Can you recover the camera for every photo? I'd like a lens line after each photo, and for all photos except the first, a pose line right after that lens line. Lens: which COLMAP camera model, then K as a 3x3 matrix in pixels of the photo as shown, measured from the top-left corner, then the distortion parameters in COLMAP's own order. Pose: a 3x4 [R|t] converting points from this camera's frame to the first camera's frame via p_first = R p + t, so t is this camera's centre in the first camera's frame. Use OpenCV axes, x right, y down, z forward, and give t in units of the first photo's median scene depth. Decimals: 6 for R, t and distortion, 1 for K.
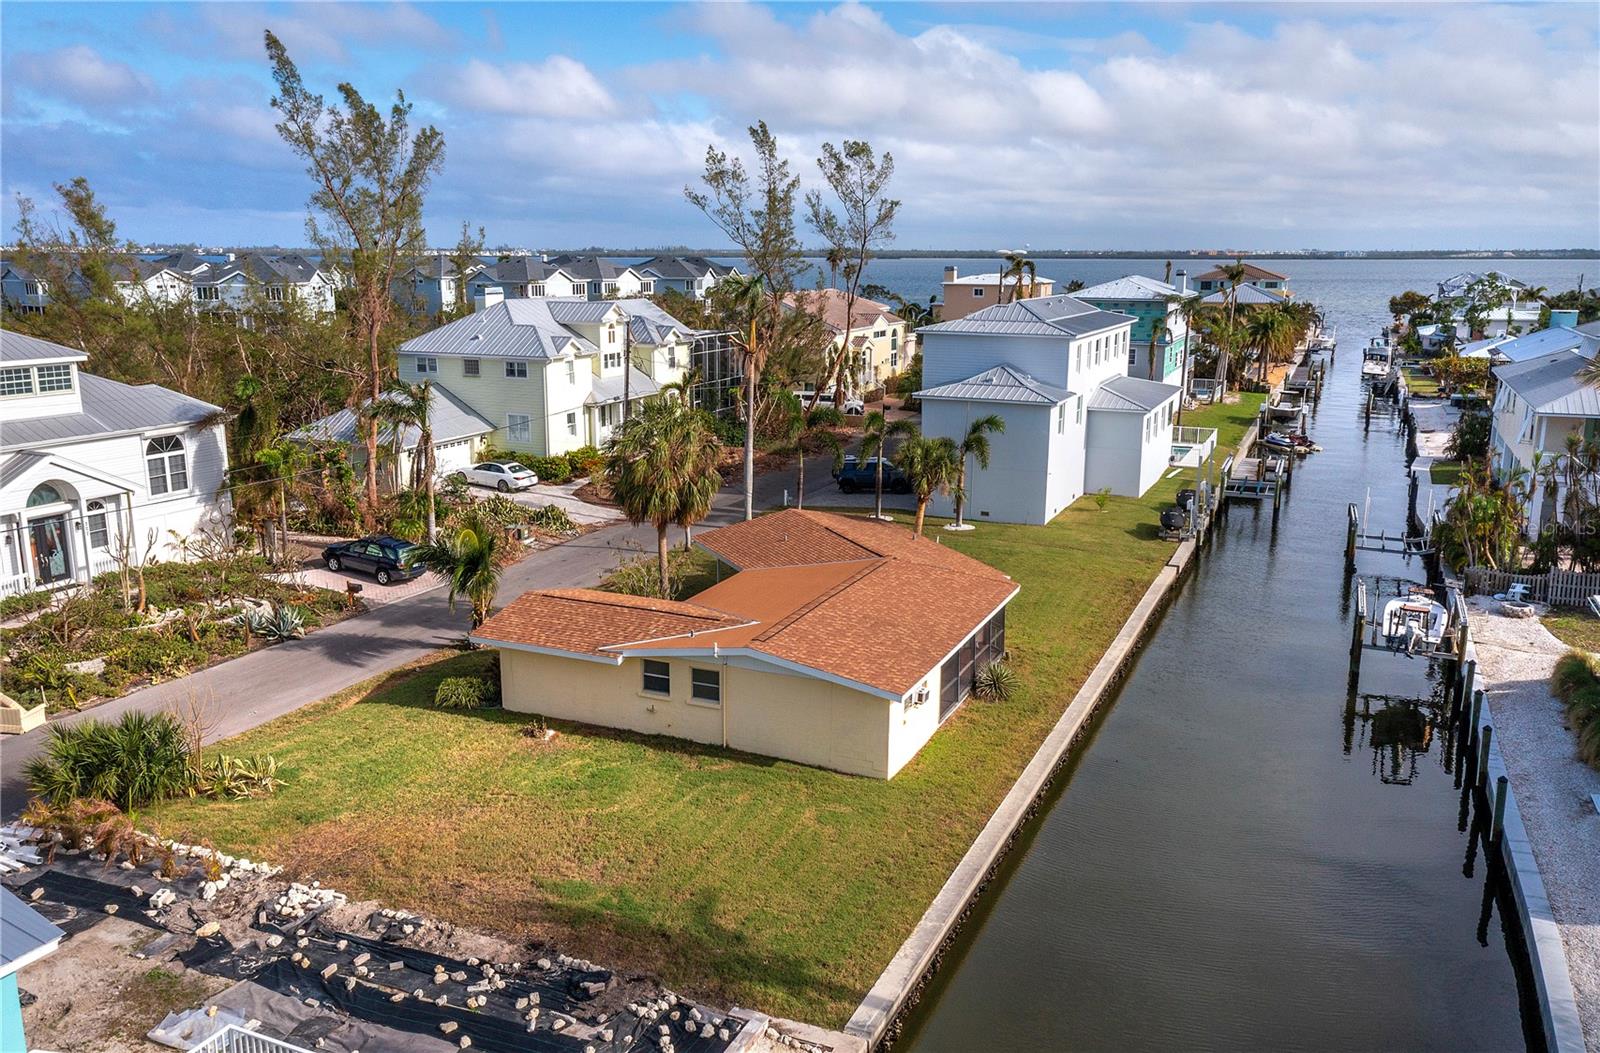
lens RADIAL K [[1245.2, 0, 810.6], [0, 1245.2, 518.8], [0, 0, 1]] dist [0.008621, -0.005693]
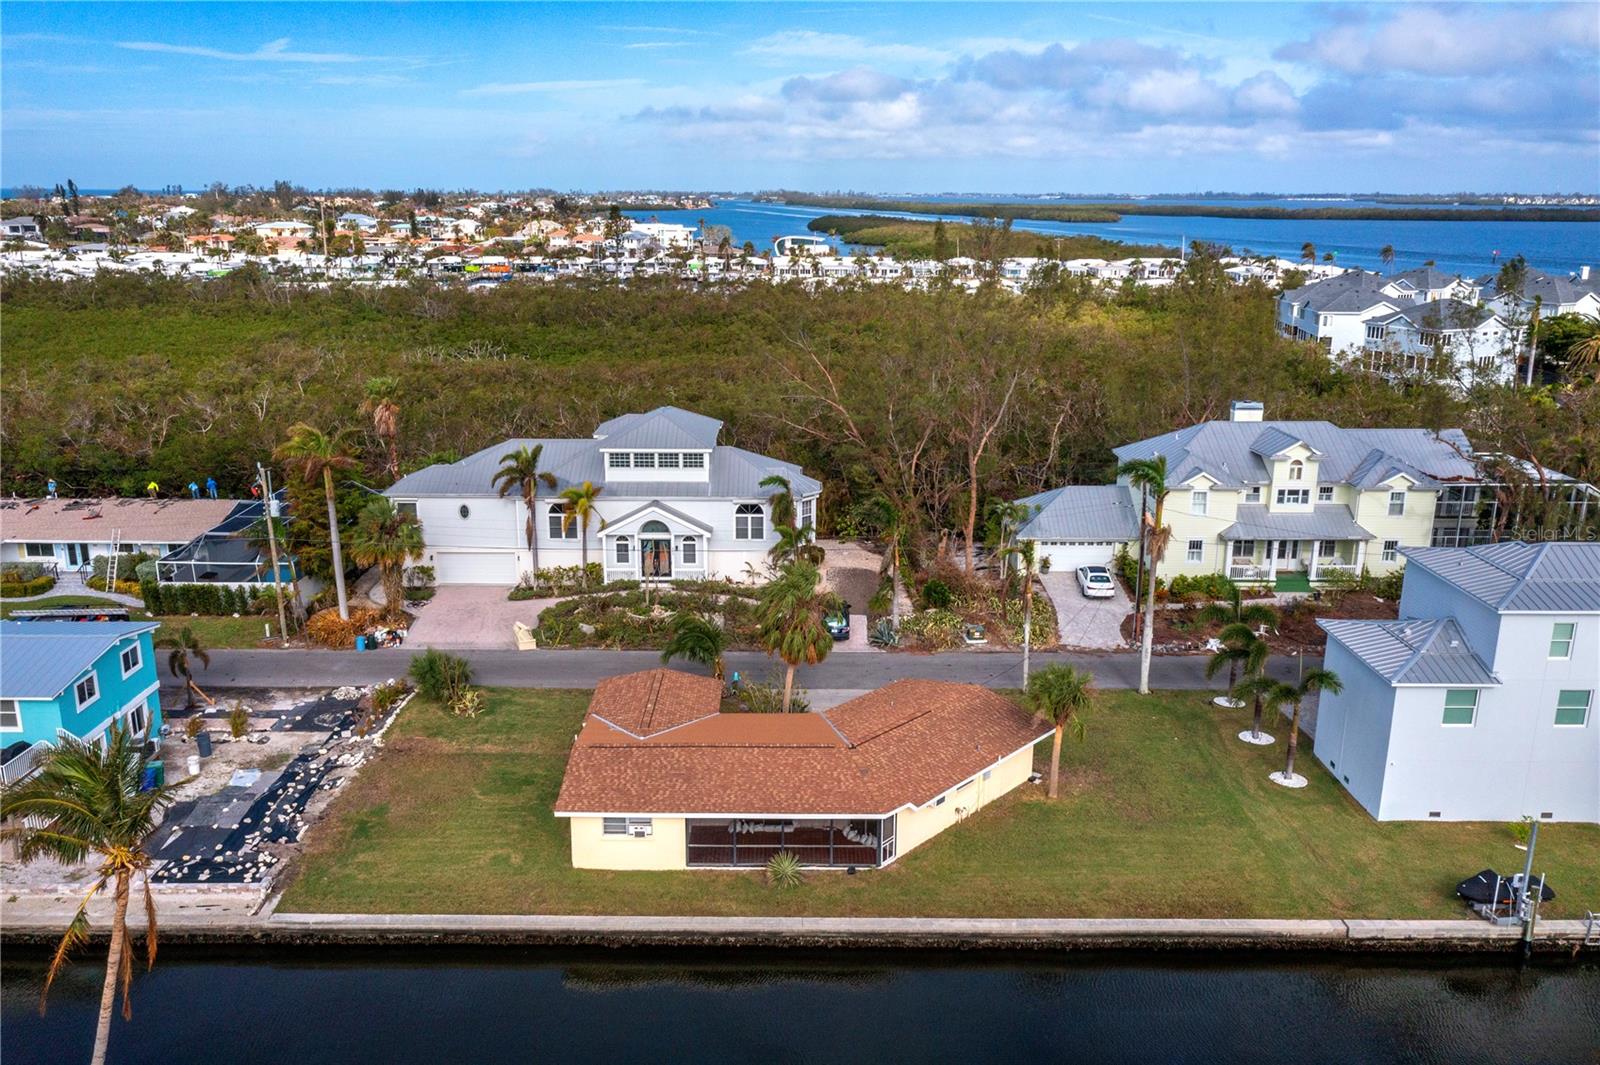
lens RADIAL K [[1264.7, 0, 794.6], [0, 1264.7, 500.2], [0, 0, 1]] dist [-0.005580, 0.023045]
pose [[0.414711, 0.206569, -0.886196, 0.909591], [-0.196009, 0.971309, 0.134683, -0.295928], [0.888592, 0.117848, 0.443302, 0.352888]]
